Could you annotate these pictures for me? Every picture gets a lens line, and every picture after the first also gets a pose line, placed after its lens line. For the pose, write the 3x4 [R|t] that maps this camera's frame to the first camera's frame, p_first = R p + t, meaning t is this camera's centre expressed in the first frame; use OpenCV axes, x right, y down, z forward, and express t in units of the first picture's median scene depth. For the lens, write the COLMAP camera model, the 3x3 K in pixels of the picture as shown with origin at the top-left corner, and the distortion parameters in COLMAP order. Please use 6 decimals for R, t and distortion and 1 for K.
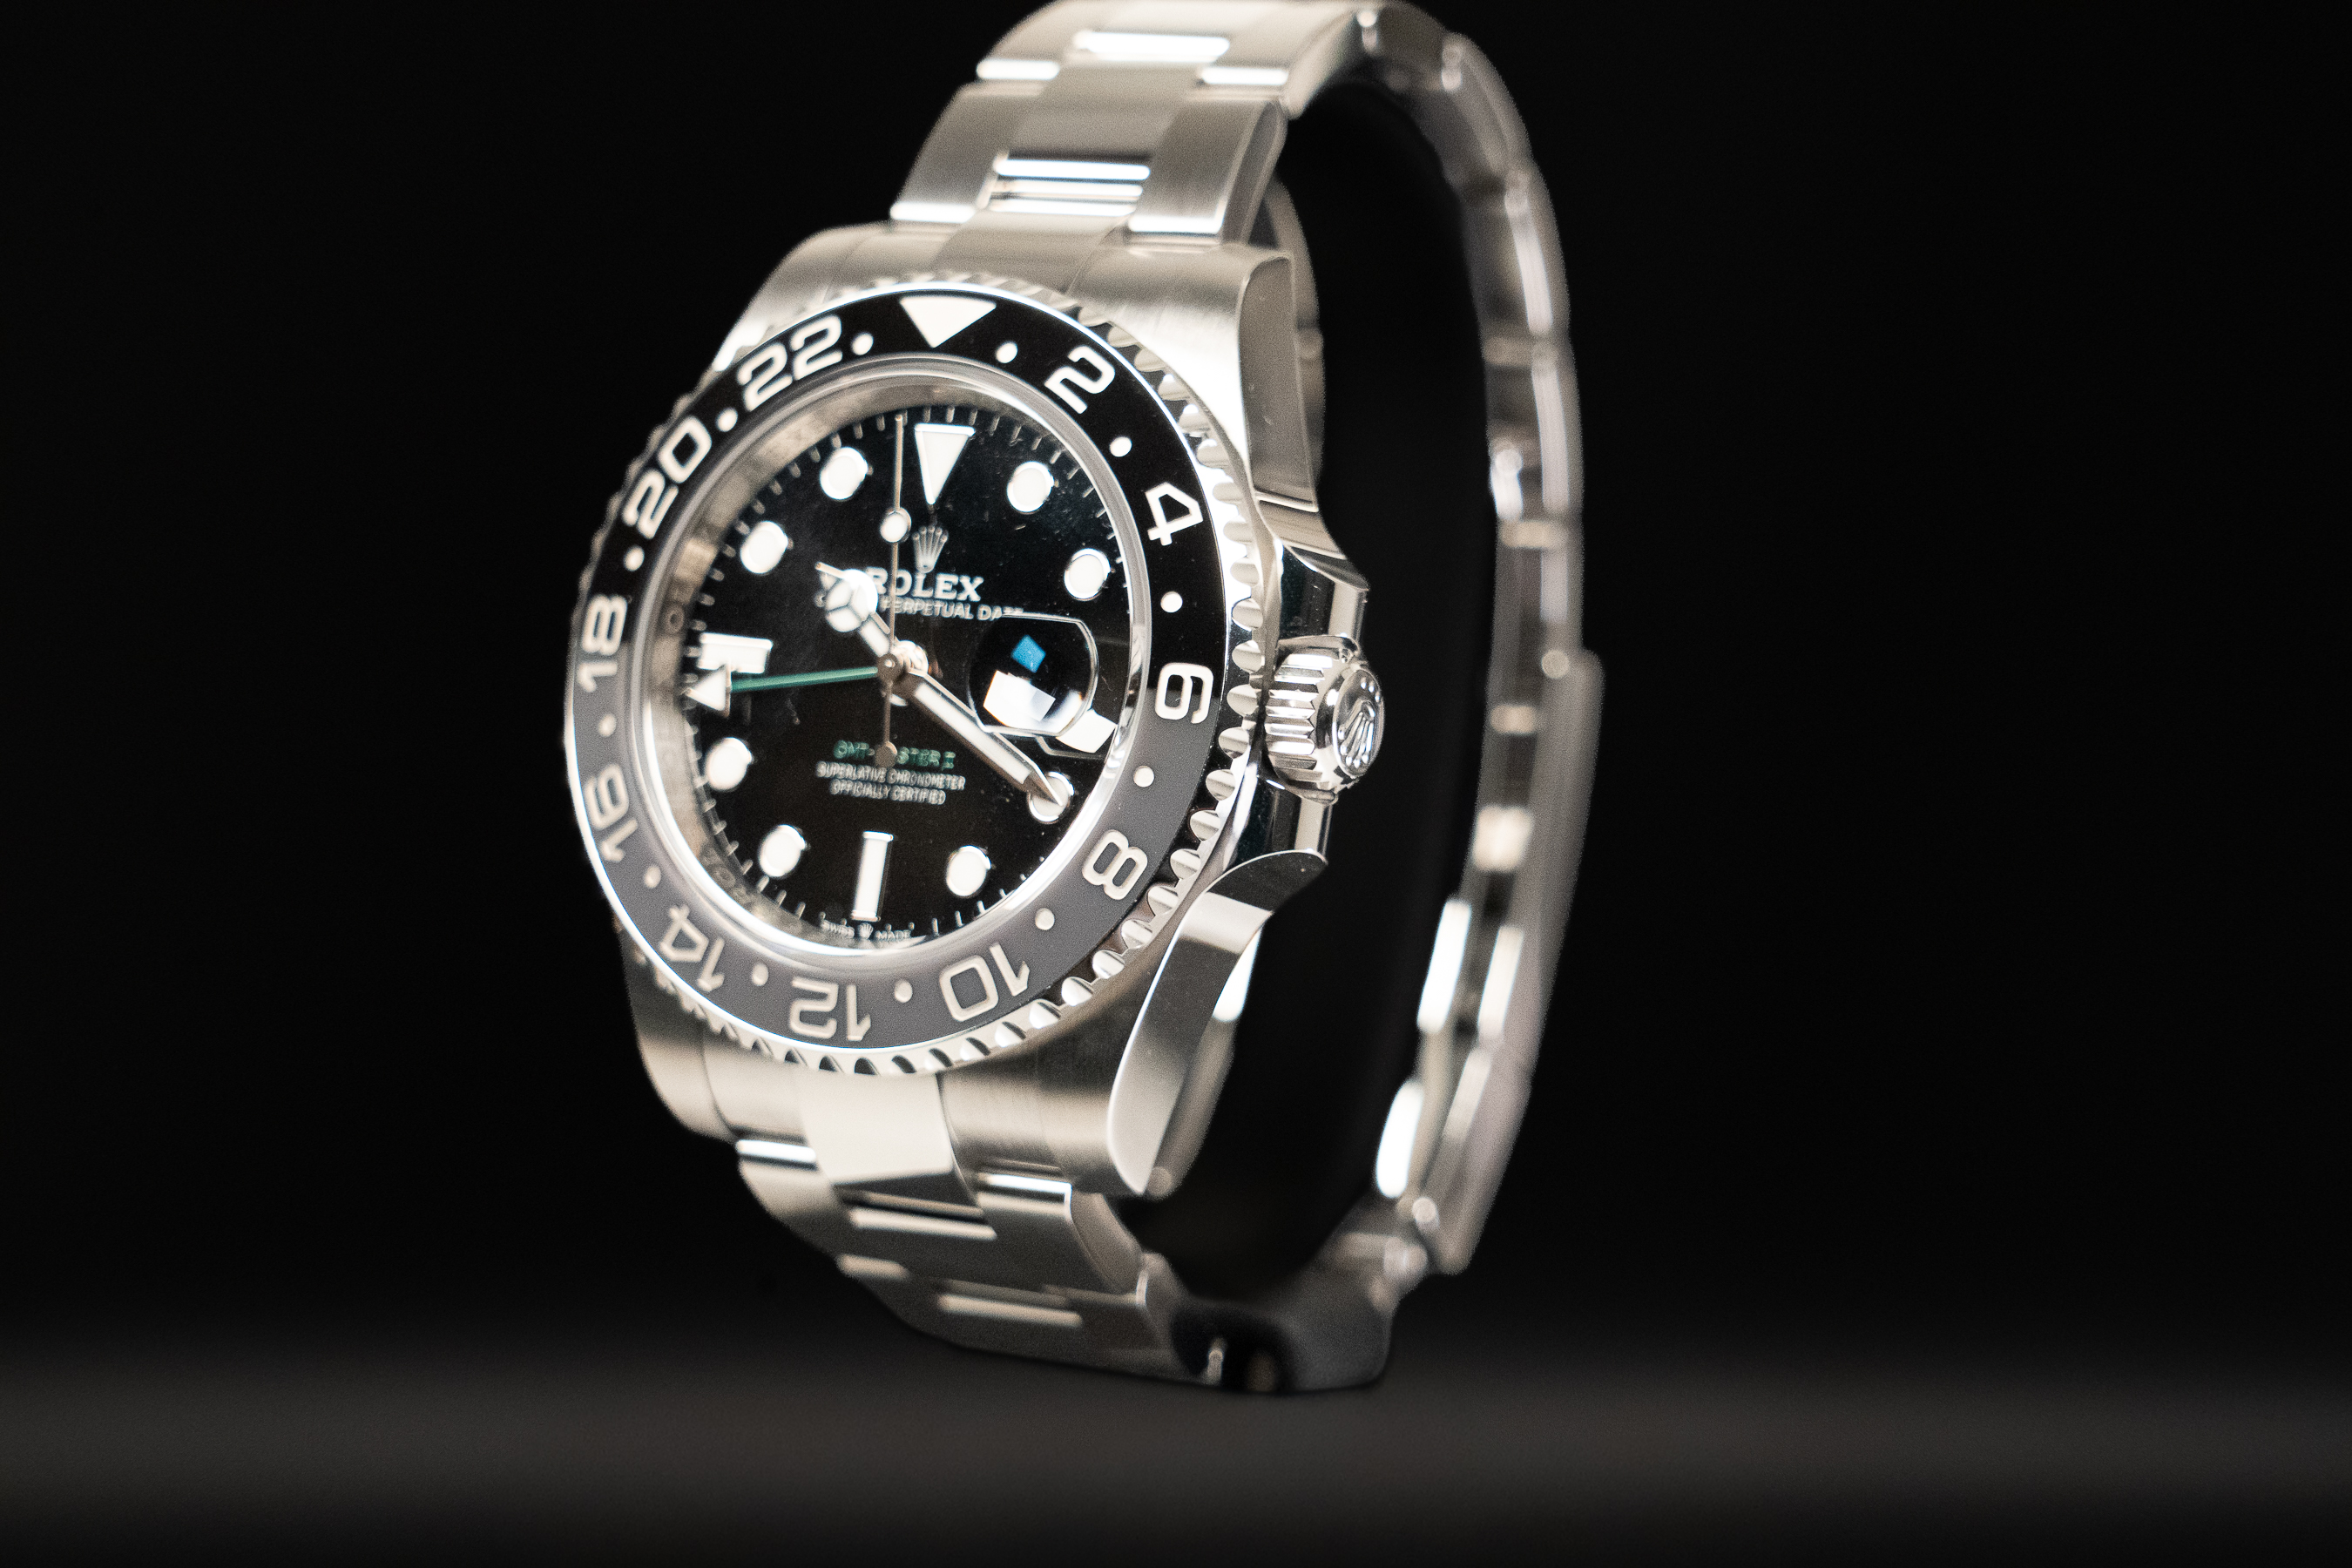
lens RADIAL K [[7105.0, 0, 1176.9], [0, 7105.0, 778.9], [0, 0, 1]] dist [0.021762, 0.000000]
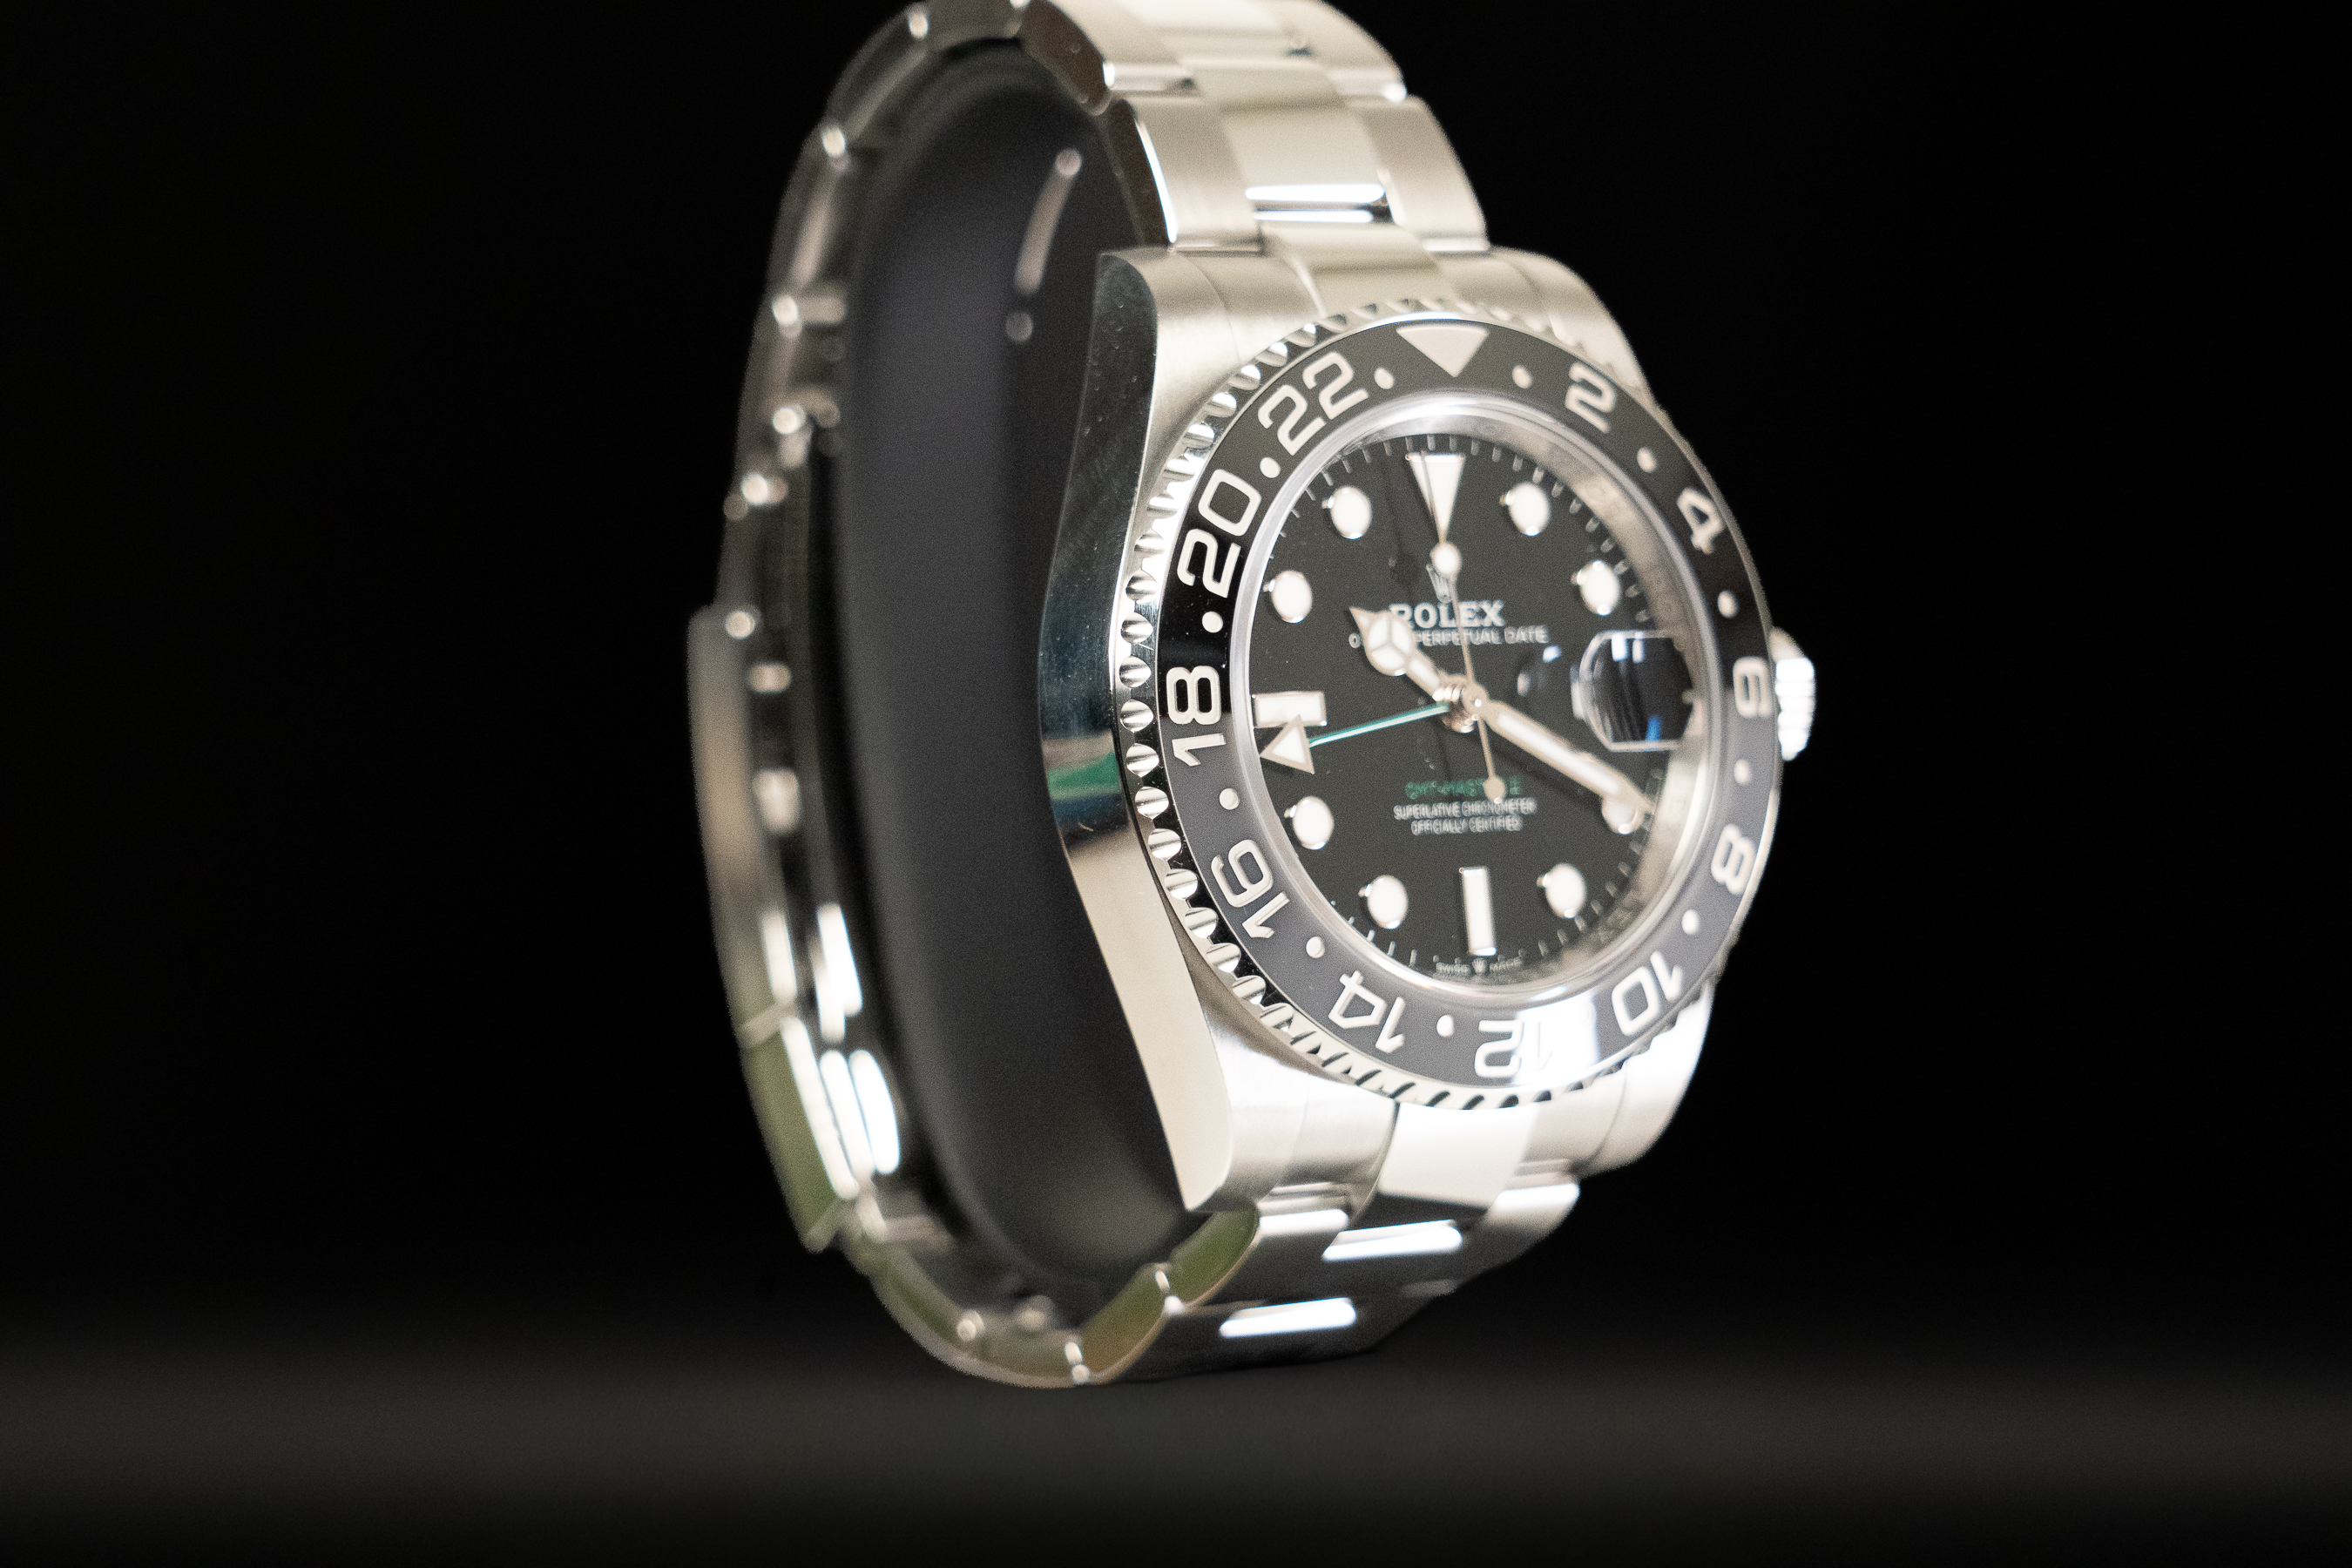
lens RADIAL K [[7105.0, 0, 1176.5], [0, 7105.0, 789.2], [0, 0, 1]] dist [0.021762, 0.000000]
pose [[0.367084, -0.127798, 0.921367, -0.971629], [0.073074, 0.991418, 0.108401, -0.114002], [-0.927313, 0.027536, 0.373272, 0.663760]]
